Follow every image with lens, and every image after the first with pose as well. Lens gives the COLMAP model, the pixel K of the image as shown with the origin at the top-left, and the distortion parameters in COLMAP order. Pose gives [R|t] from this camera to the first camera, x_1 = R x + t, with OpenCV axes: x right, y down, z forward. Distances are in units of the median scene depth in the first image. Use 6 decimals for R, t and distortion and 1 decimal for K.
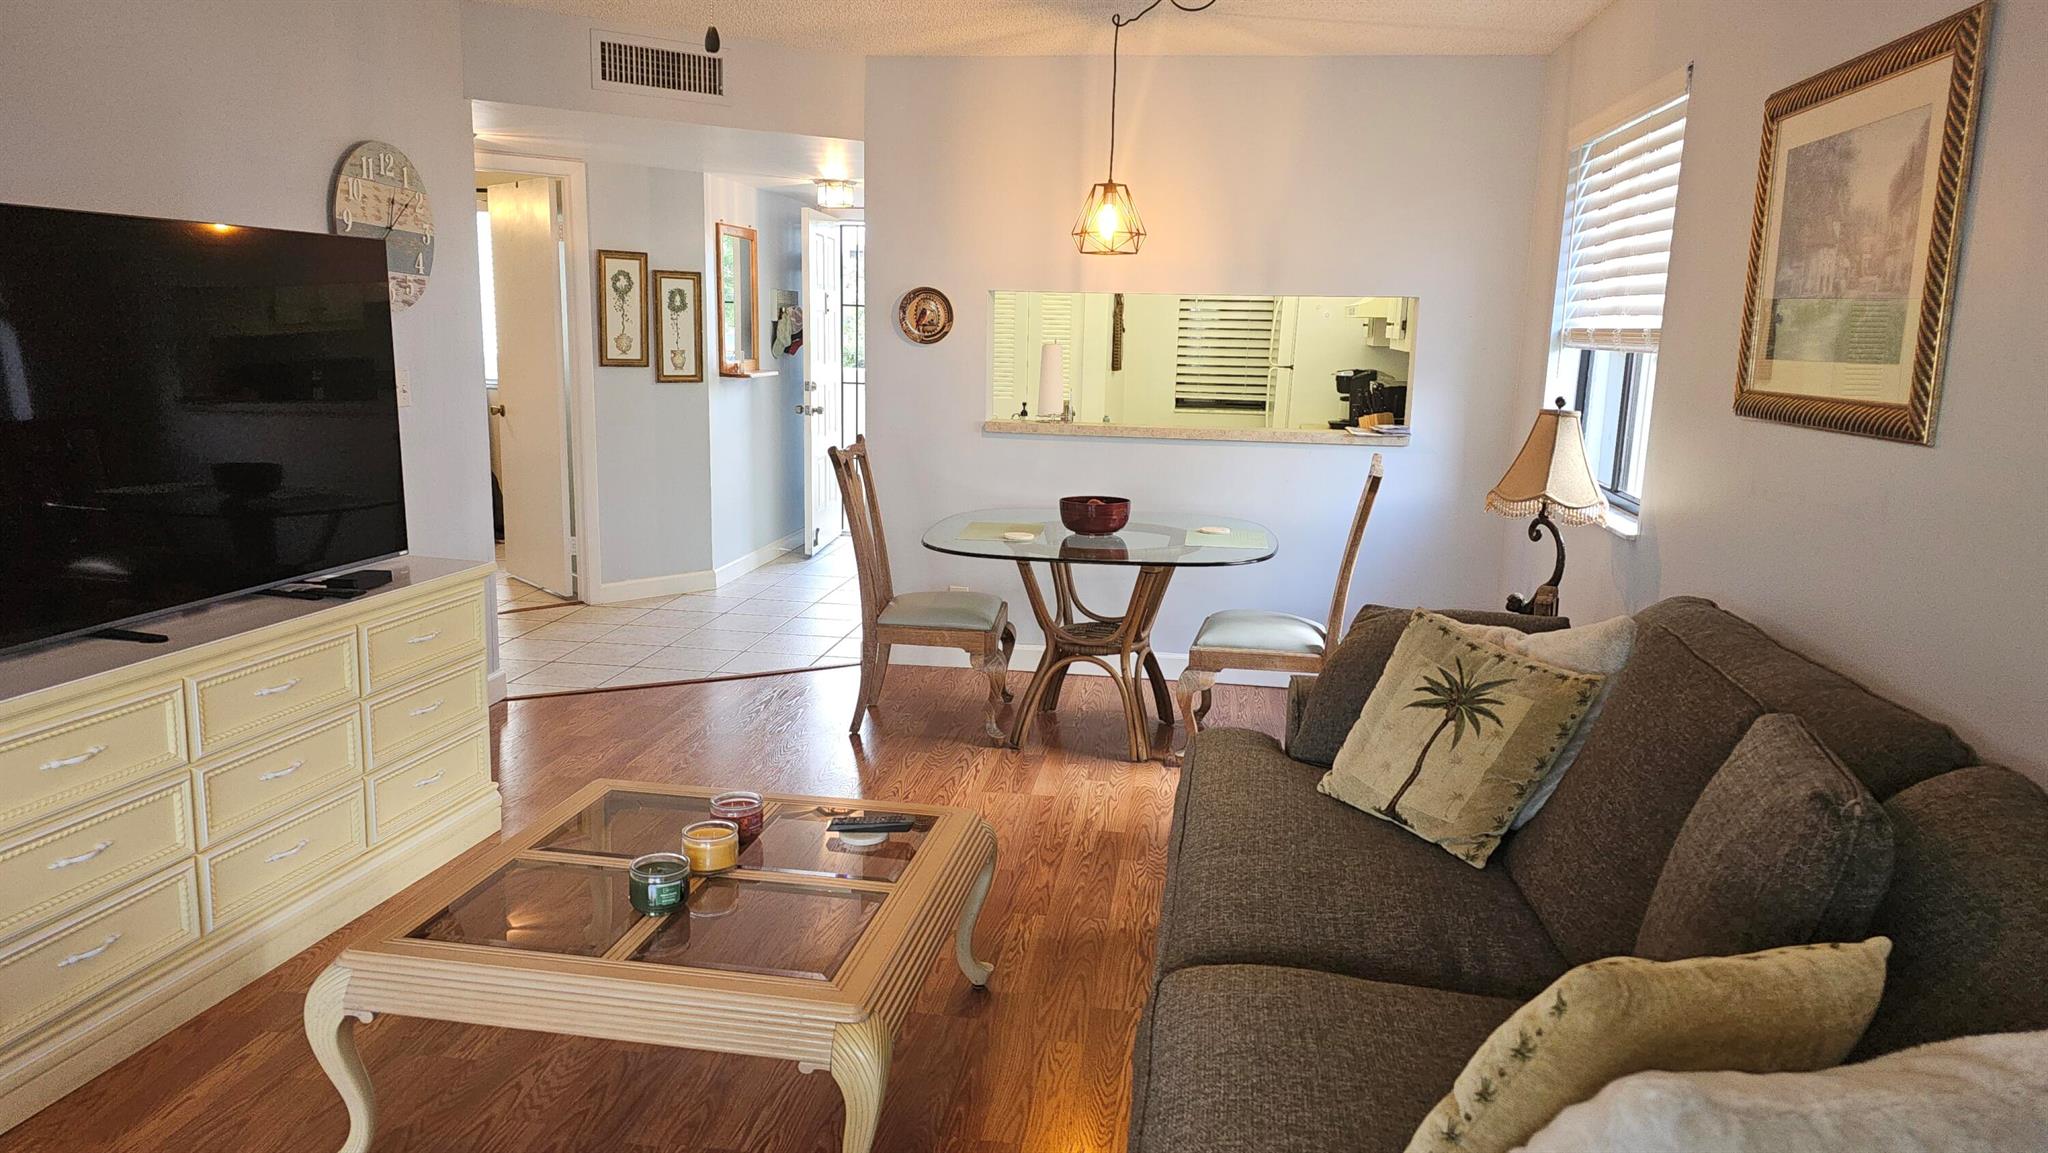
lens RADIAL K [[1361.4, 0, 1020.4], [0, 1361.4, 567.0], [0, 0, 1]] dist [0.061895, -0.051527]
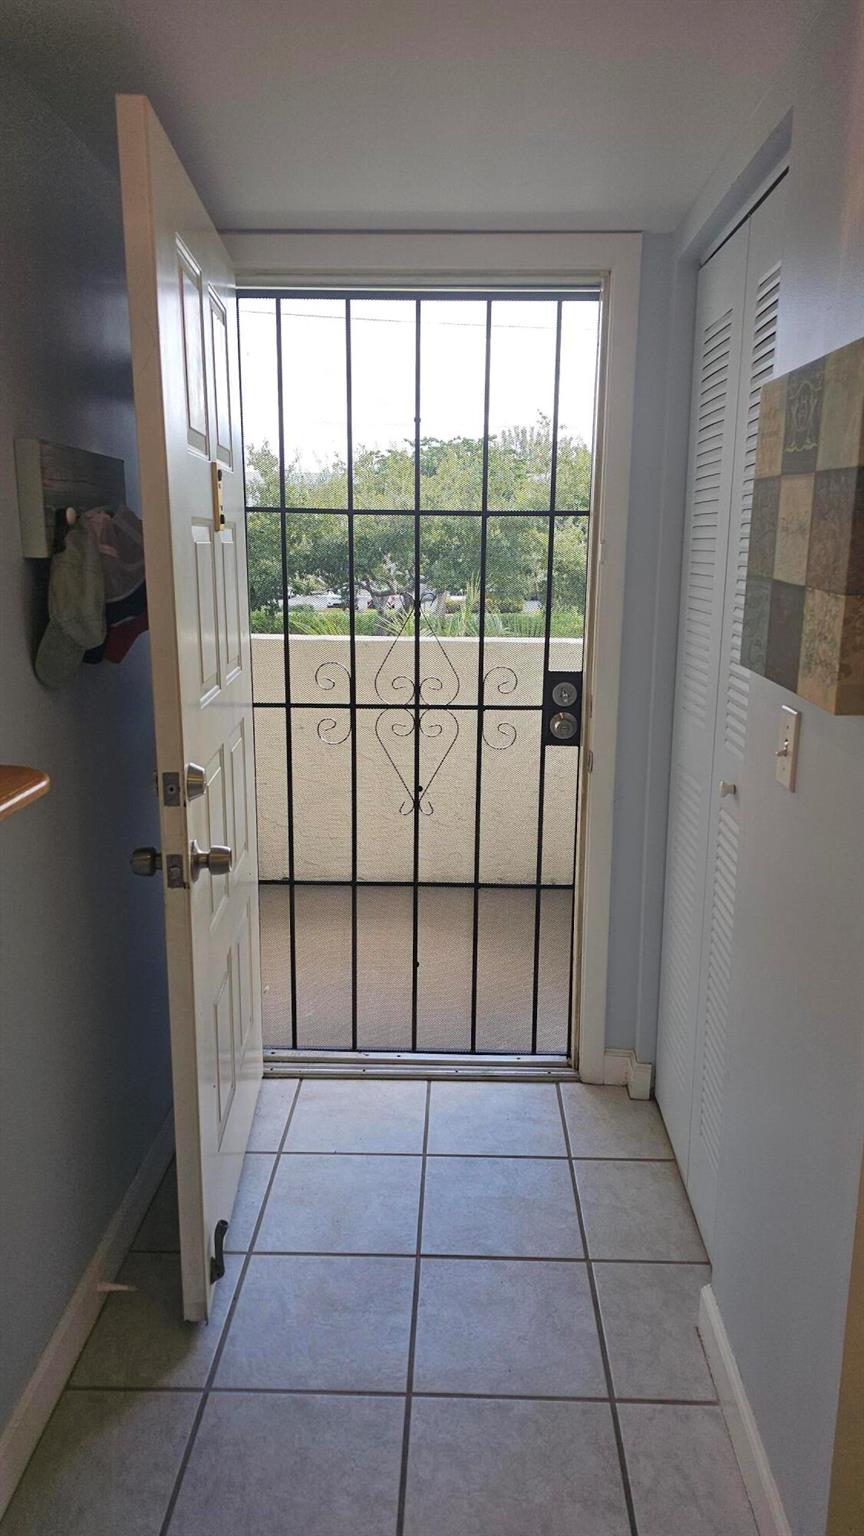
lens RADIAL K [[1021.0, 0, 443.7], [0, 1021.0, 769.0], [0, 0, 1]] dist [0.061895, -0.051527]
pose [[0.991430, -0.039401, 0.124552, -0.149434], [0.033726, 0.998309, 0.047349, -0.170537], [-0.126207, -0.042743, 0.991083, 0.924146]]
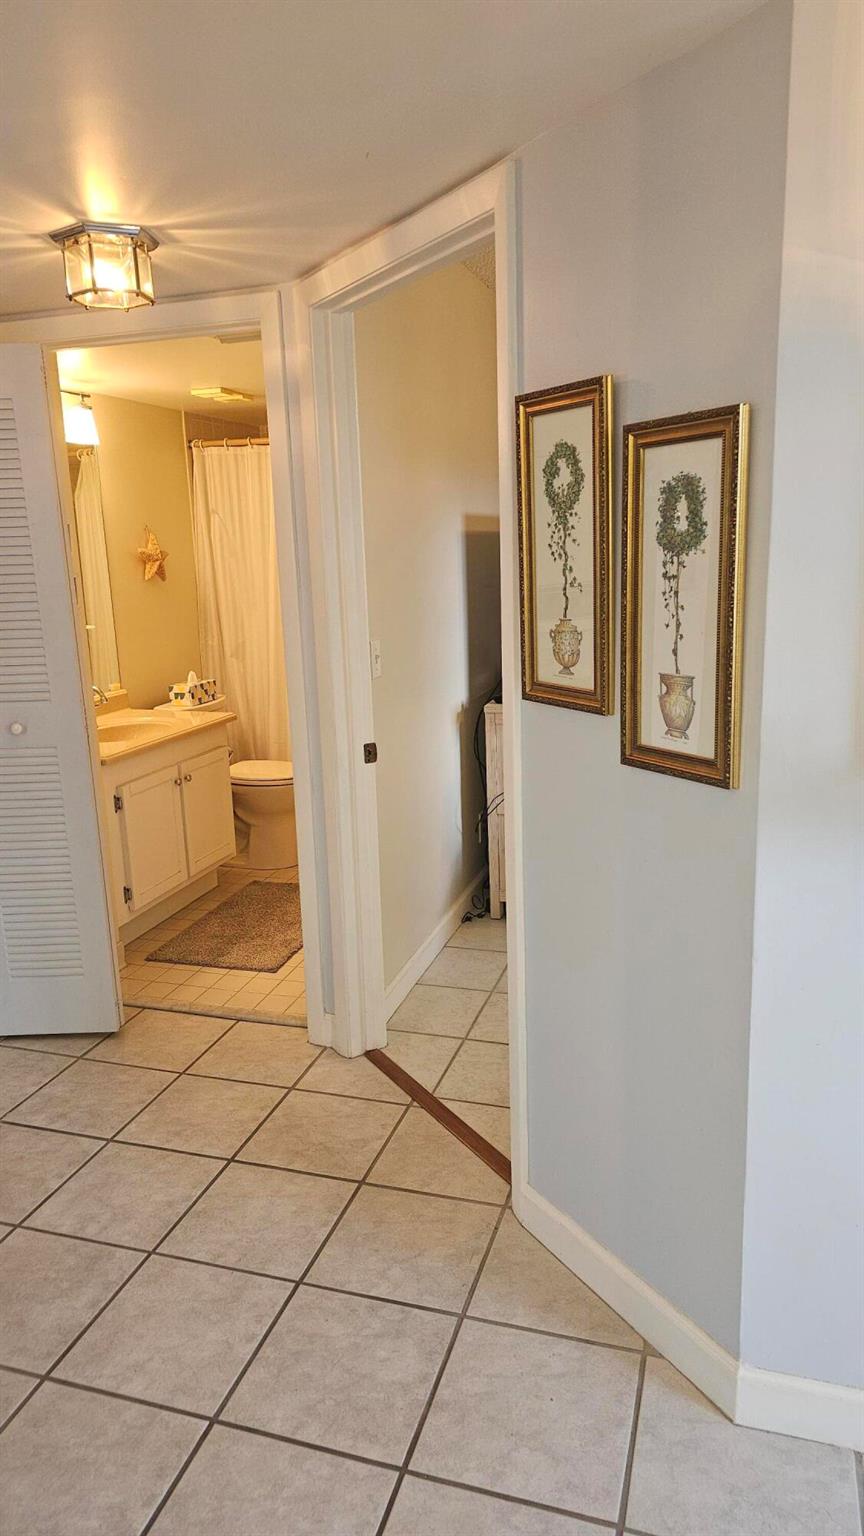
lens RADIAL K [[1021.0, 0, 435.4], [0, 1021.0, 772.2], [0, 0, 1]] dist [0.061895, -0.051527]
pose [[-0.147880, 0.196701, -0.969247, -0.008874], [-0.144342, 0.965236, 0.217910, -0.184181], [0.978416, 0.172128, -0.114346, 0.996981]]
